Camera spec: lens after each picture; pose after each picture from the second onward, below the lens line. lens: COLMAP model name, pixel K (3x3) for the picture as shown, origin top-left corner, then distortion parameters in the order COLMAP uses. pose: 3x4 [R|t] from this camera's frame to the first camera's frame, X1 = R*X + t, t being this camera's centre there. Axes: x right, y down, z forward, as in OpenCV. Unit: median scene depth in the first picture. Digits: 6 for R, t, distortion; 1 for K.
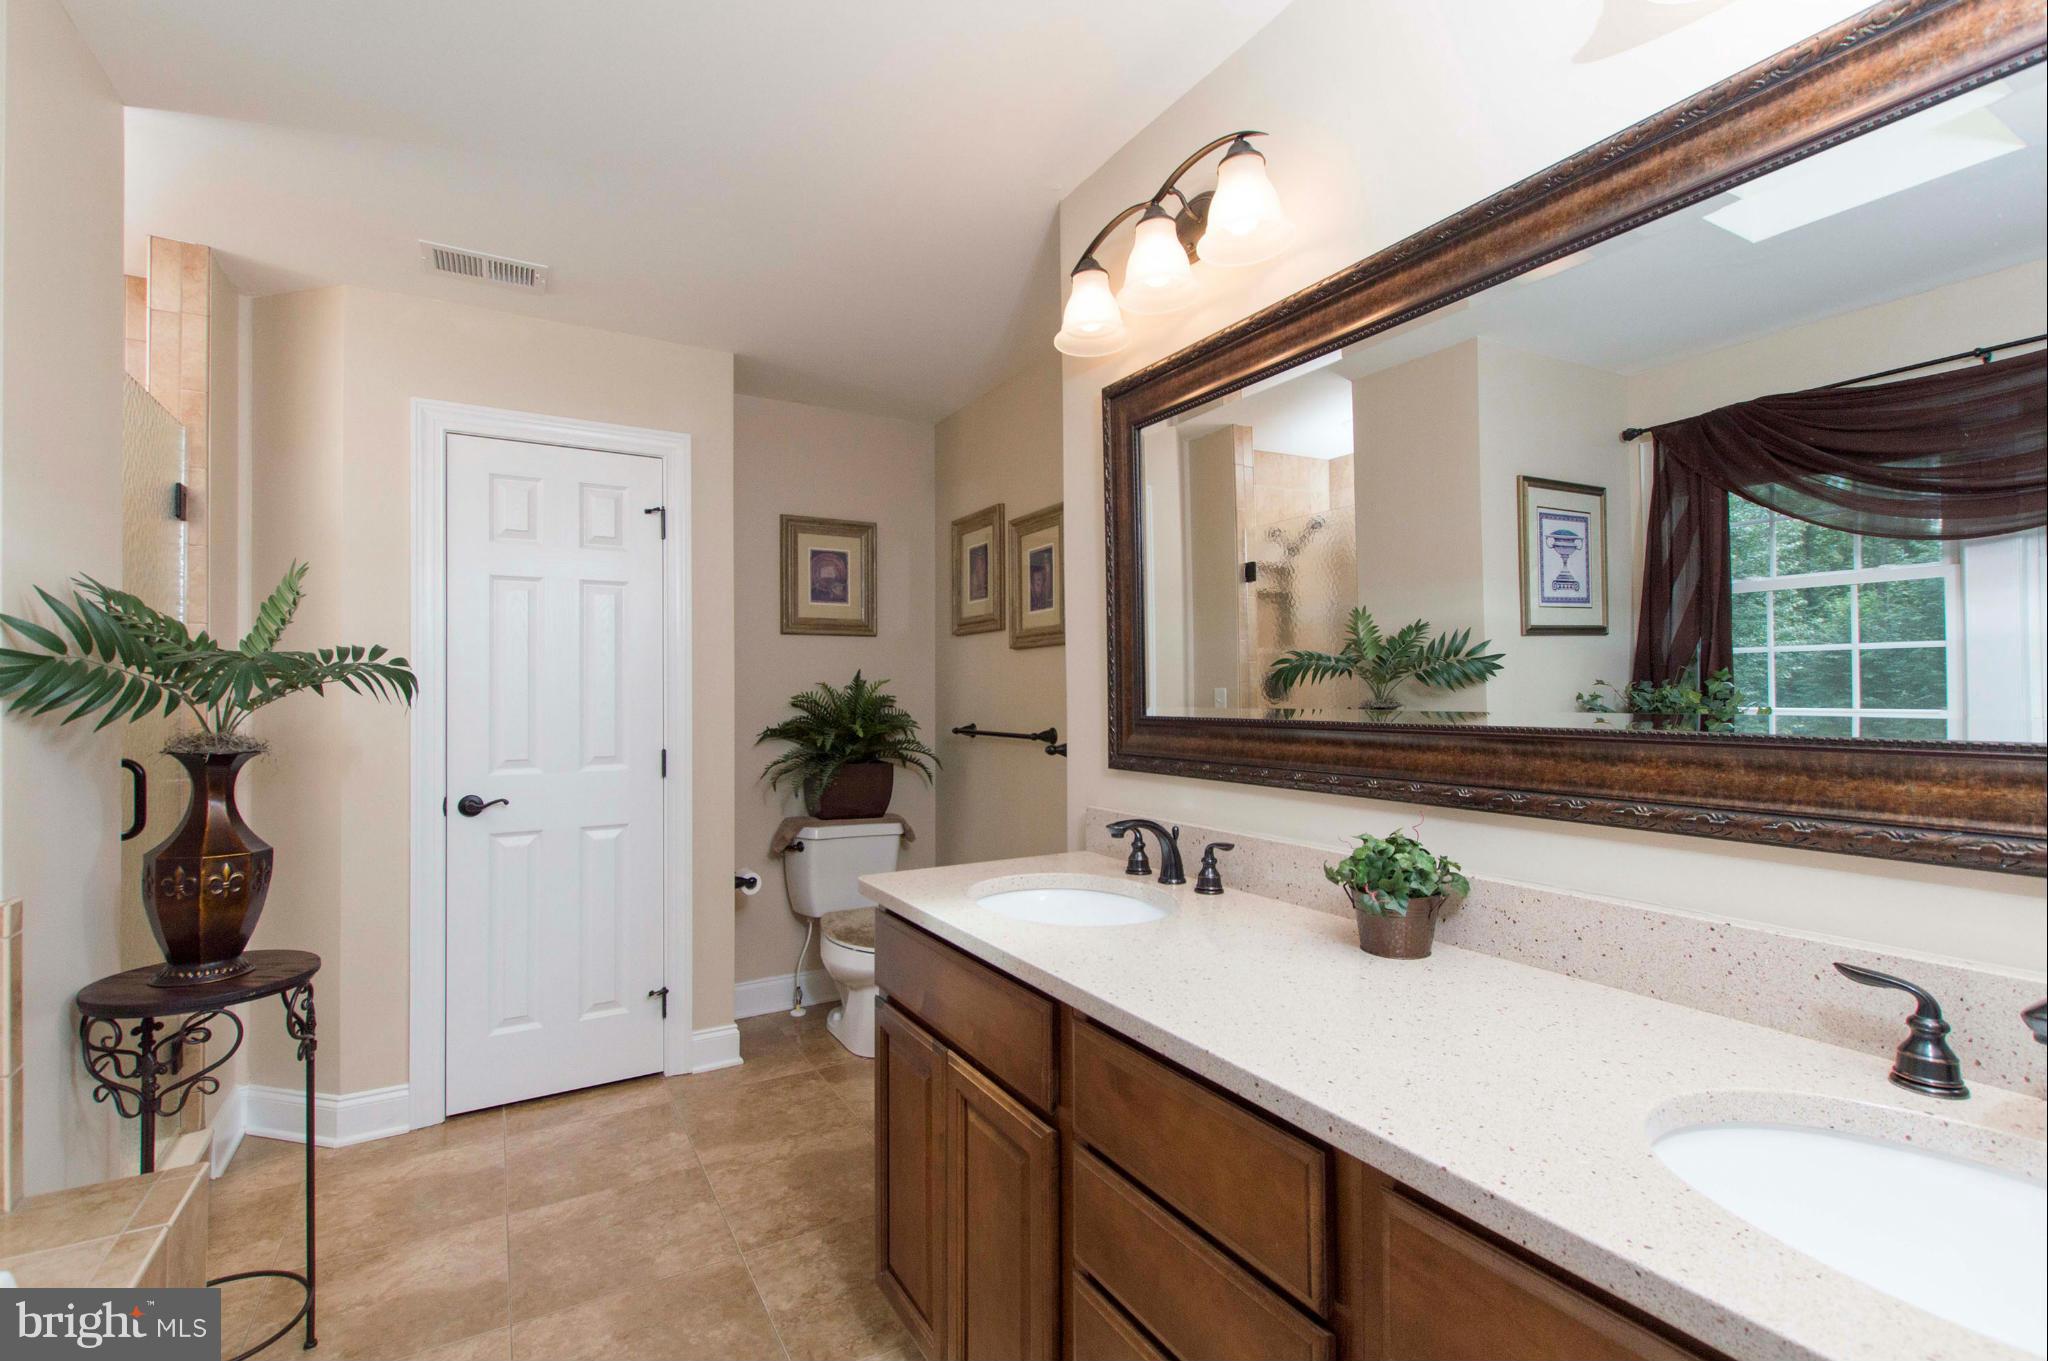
lens RADIAL K [[912.6, 0, 1023.4], [0, 912.6, 683.1], [0, 0, 1]] dist [0.004892, -0.002580]
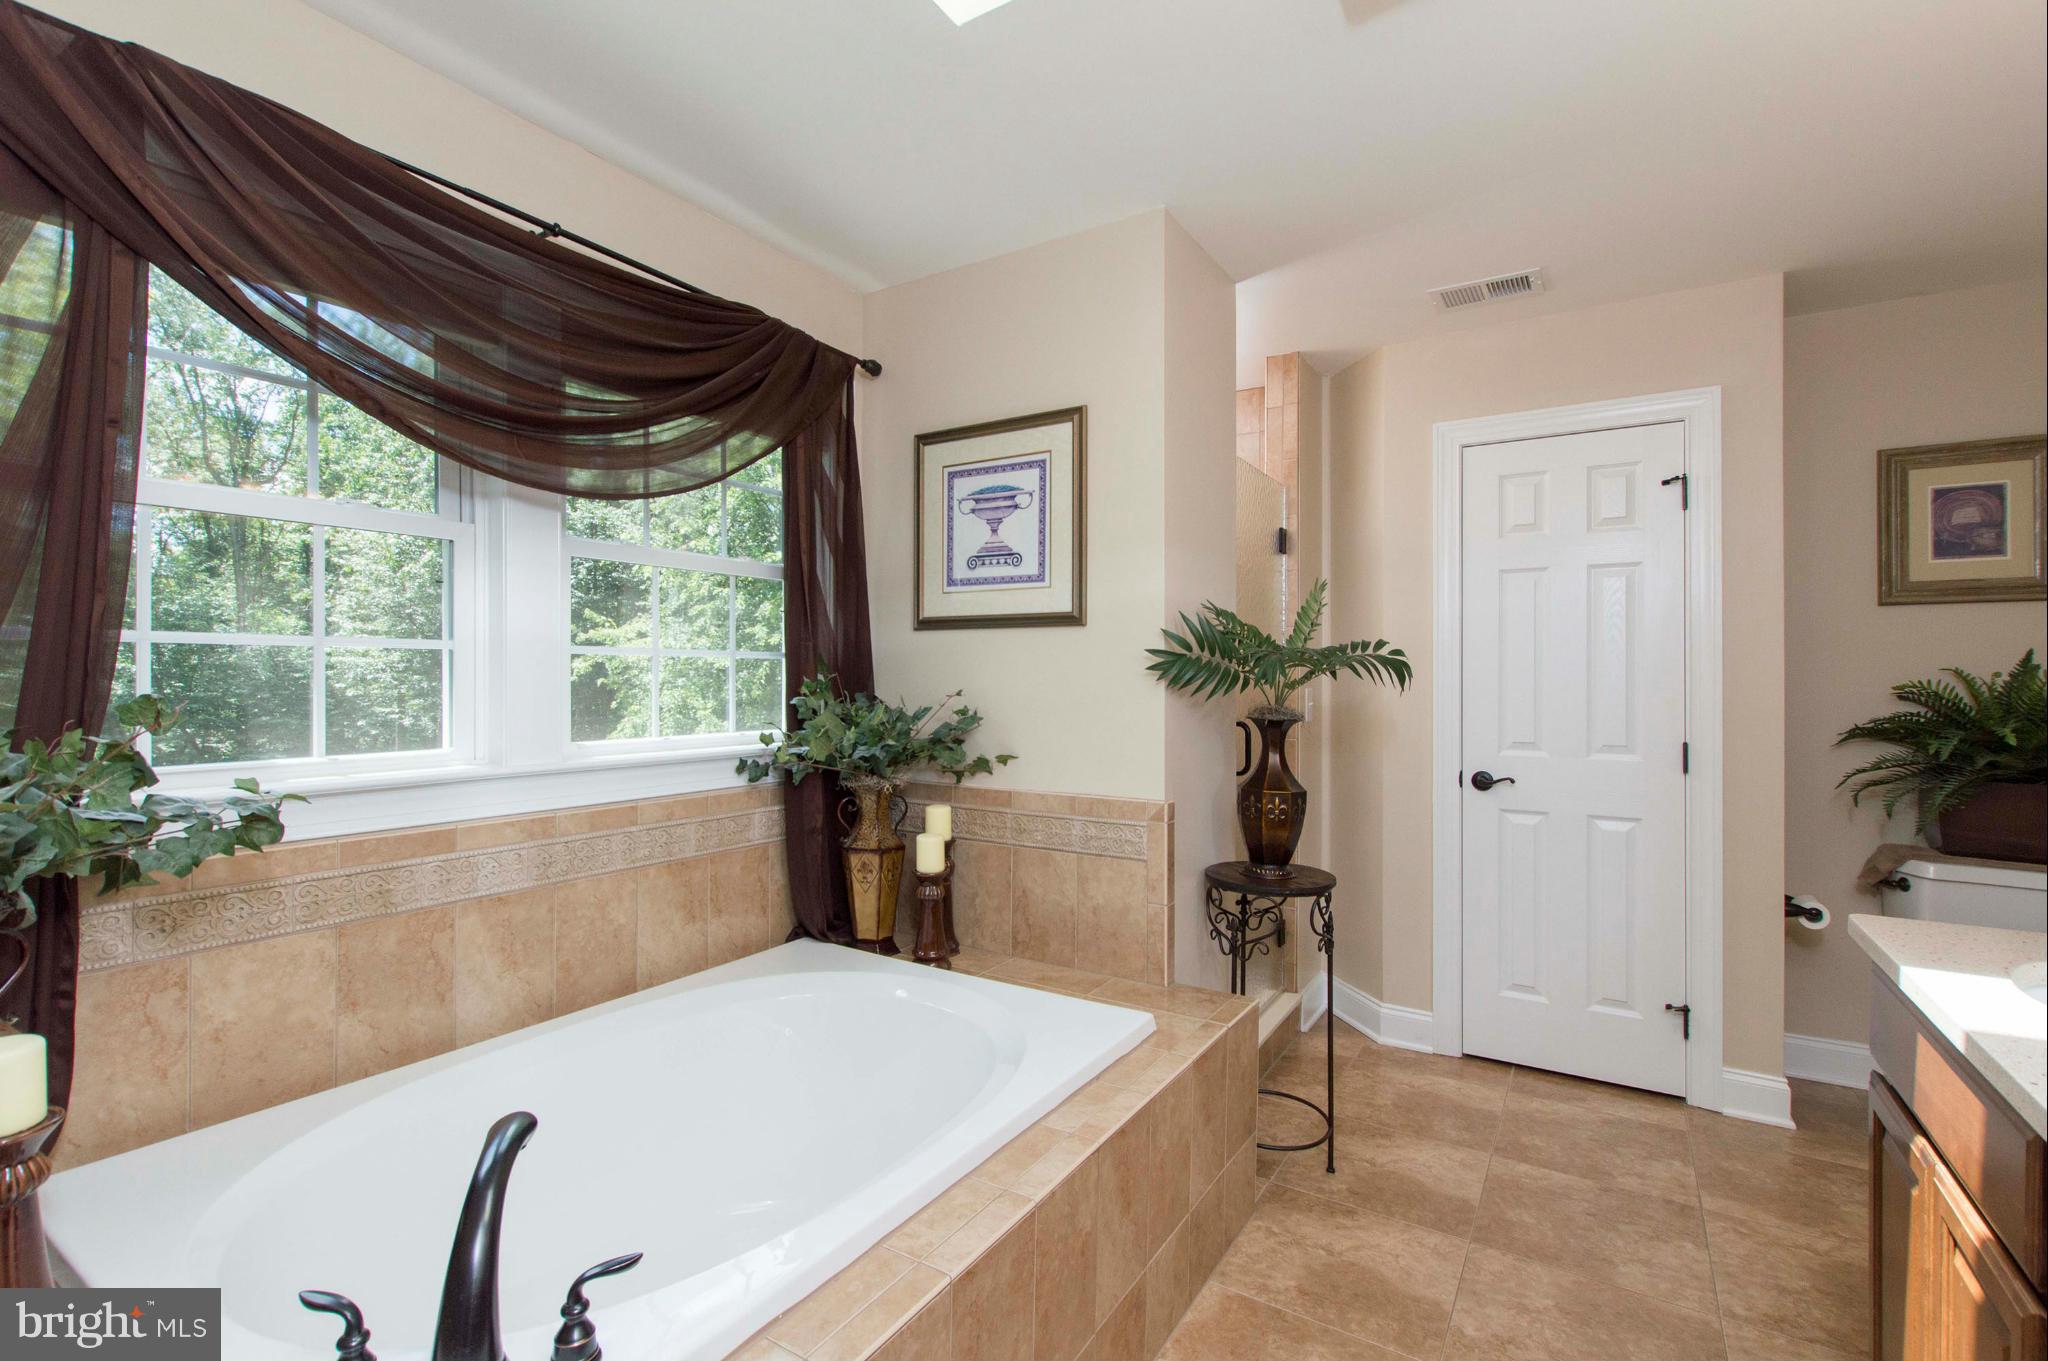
lens RADIAL K [[912.6, 0, 1021.5], [0, 912.6, 678.7], [0, 0, 1]] dist [0.004892, -0.002580]
pose [[0.459913, 0.007201, -0.887935, 0.123581], [0.001781, 0.999958, 0.009032, -0.000193], [0.887962, -0.005735, 0.459881, -0.000830]]
